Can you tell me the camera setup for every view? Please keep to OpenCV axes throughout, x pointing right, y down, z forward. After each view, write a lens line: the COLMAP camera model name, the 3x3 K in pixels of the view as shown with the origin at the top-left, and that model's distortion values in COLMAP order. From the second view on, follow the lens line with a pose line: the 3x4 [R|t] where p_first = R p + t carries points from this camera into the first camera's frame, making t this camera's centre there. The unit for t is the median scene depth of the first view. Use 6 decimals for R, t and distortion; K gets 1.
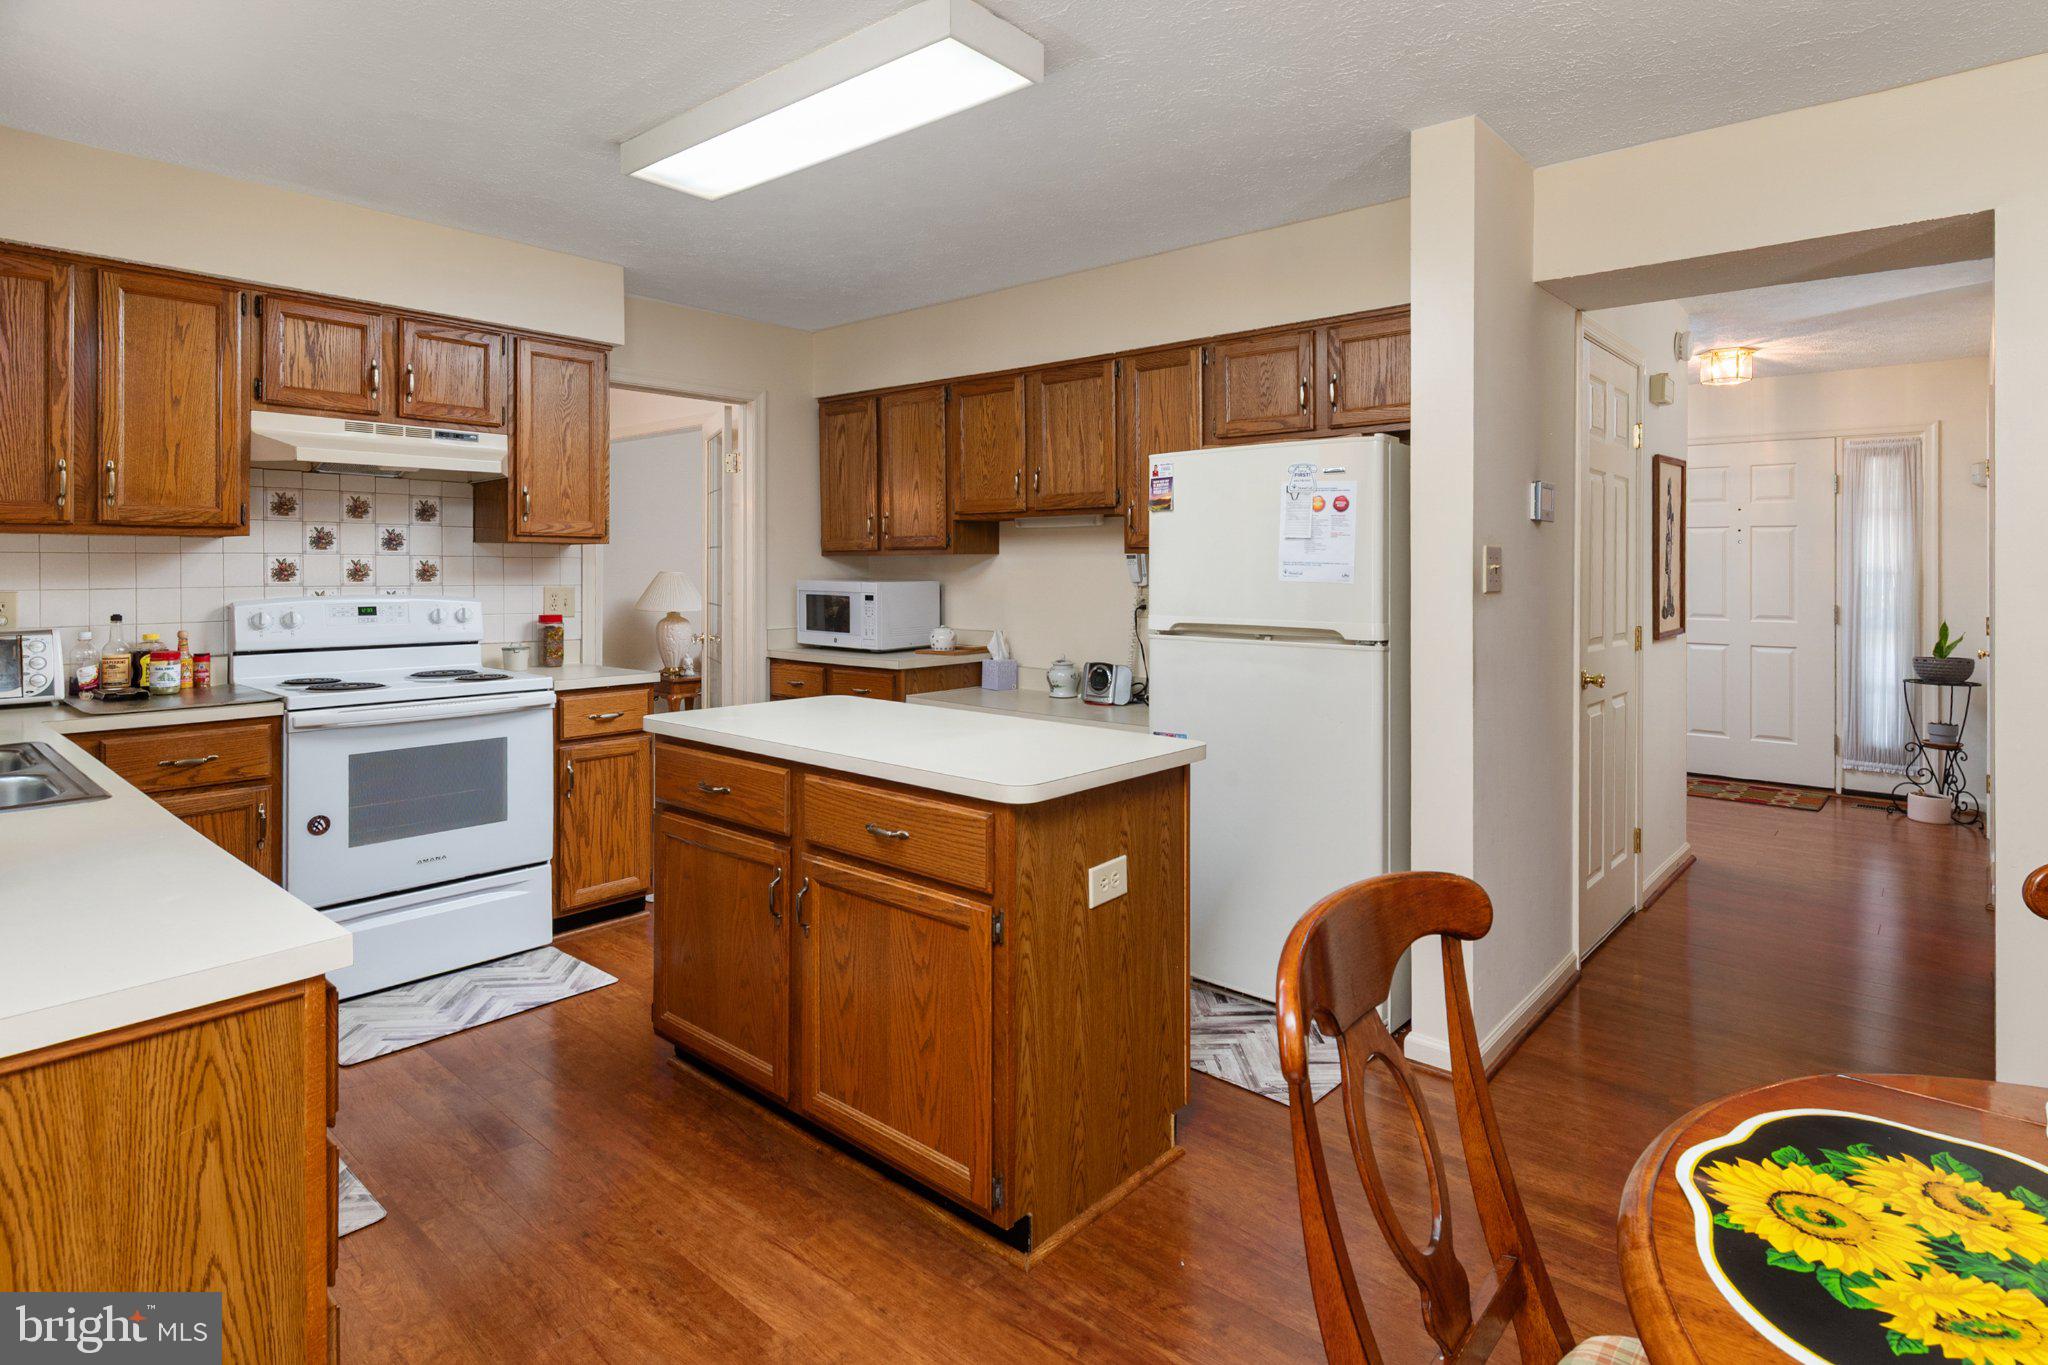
lens RADIAL K [[1066.9, 0, 1005.7], [0, 1066.9, 570.7], [0, 0, 1]] dist [0.013261, -0.000455]
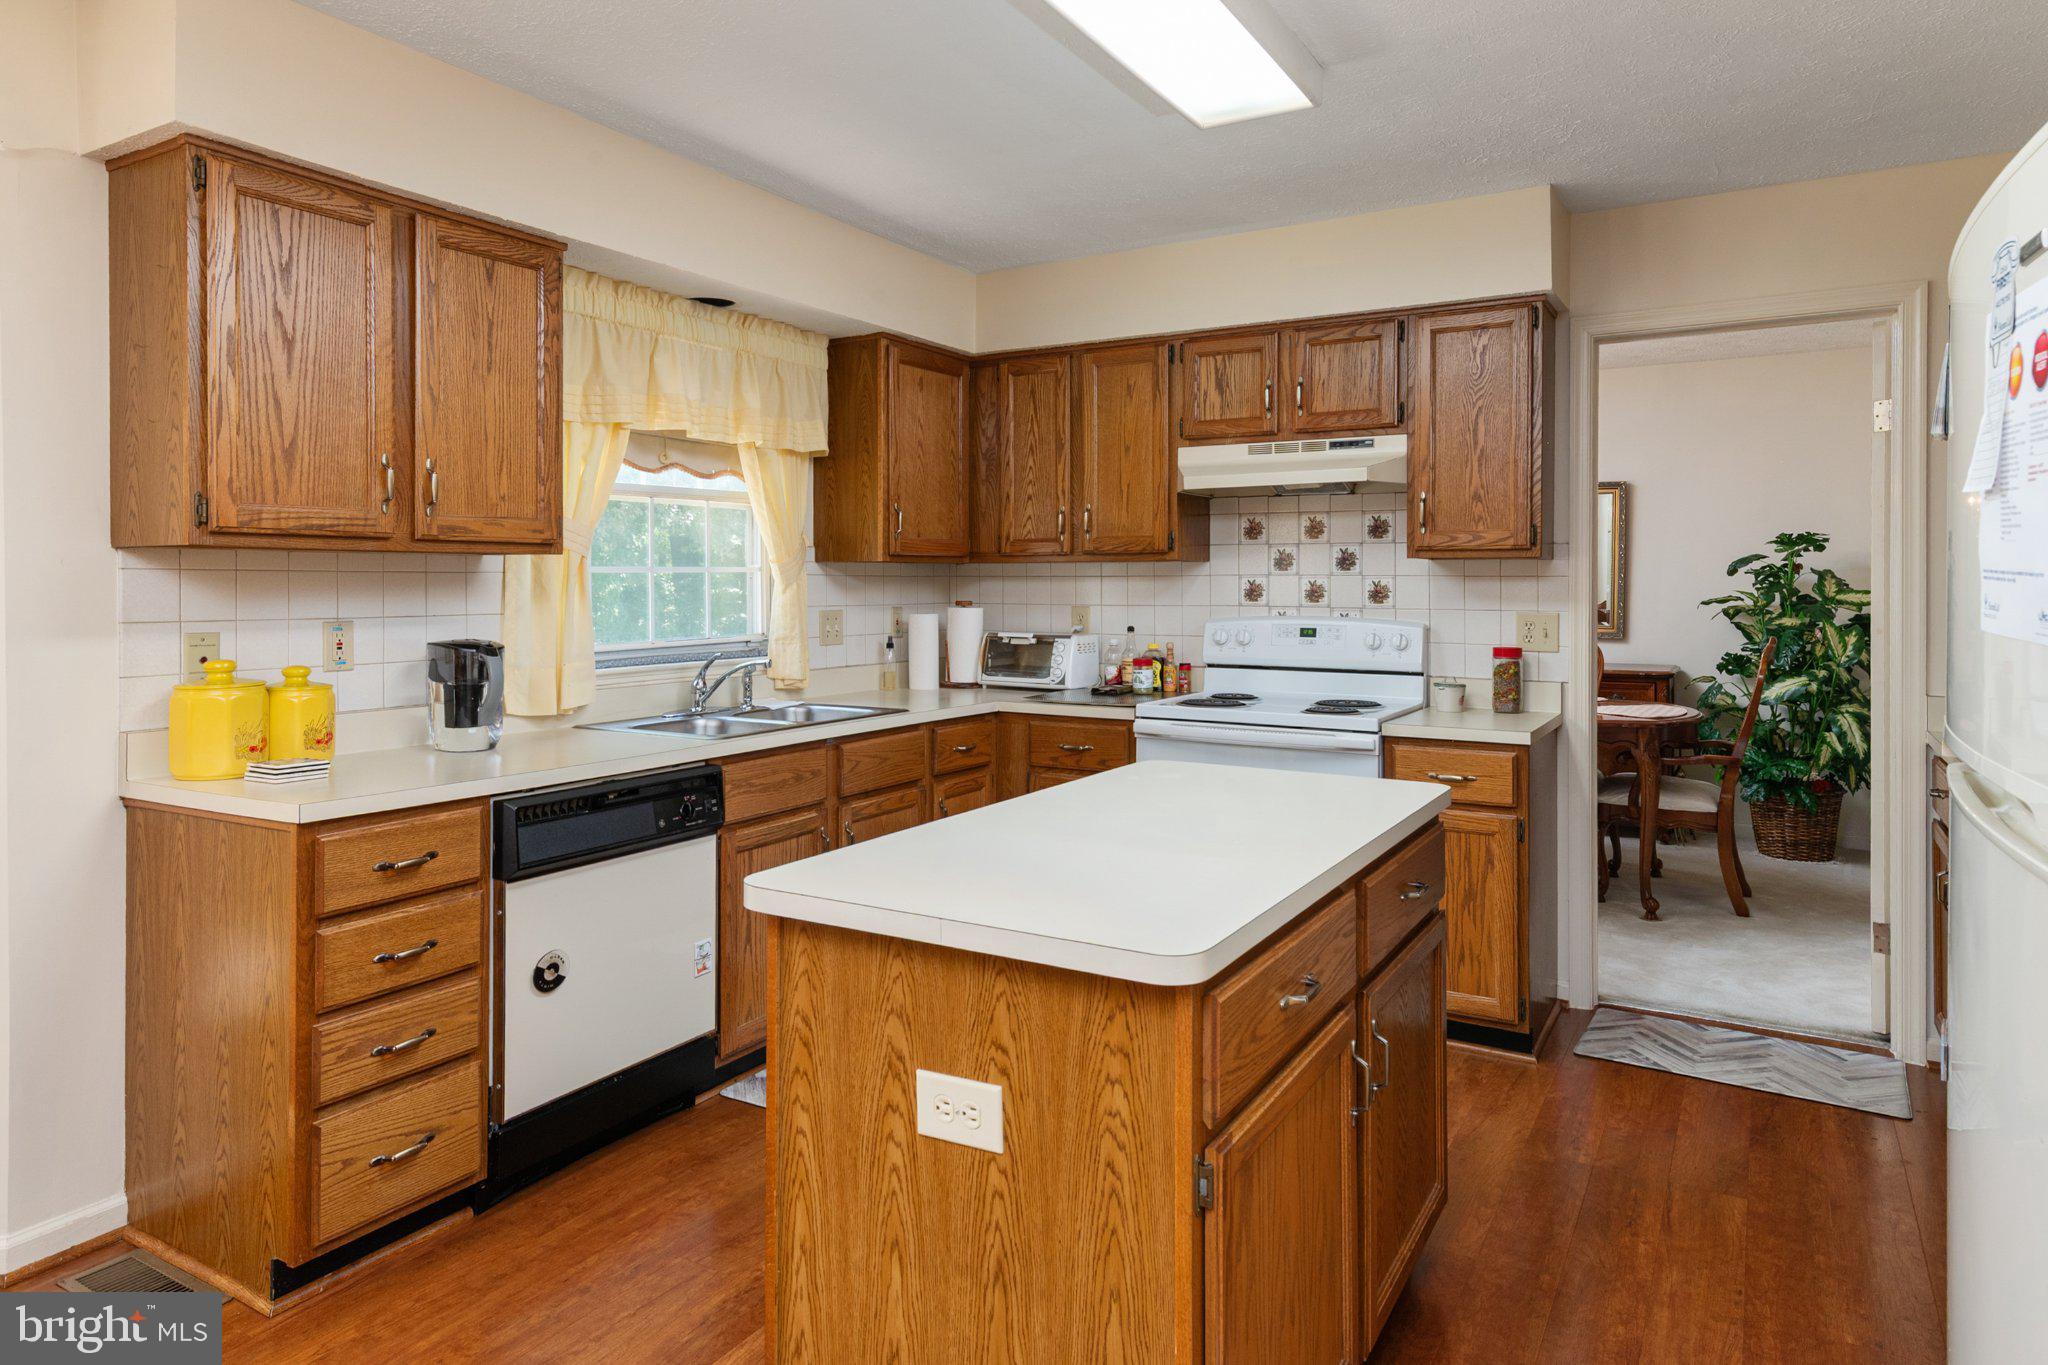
lens RADIAL K [[1220.1, 0, 1033.0], [0, 1220.1, 589.5], [0, 0, 1]] dist [0.004411, 0.000988]
pose [[0.195946, -0.000501, -0.980615, 0.471887], [-0.005868, 0.999981, -0.001683, 0.001439], [0.980597, 0.006084, 0.195939, 0.555753]]
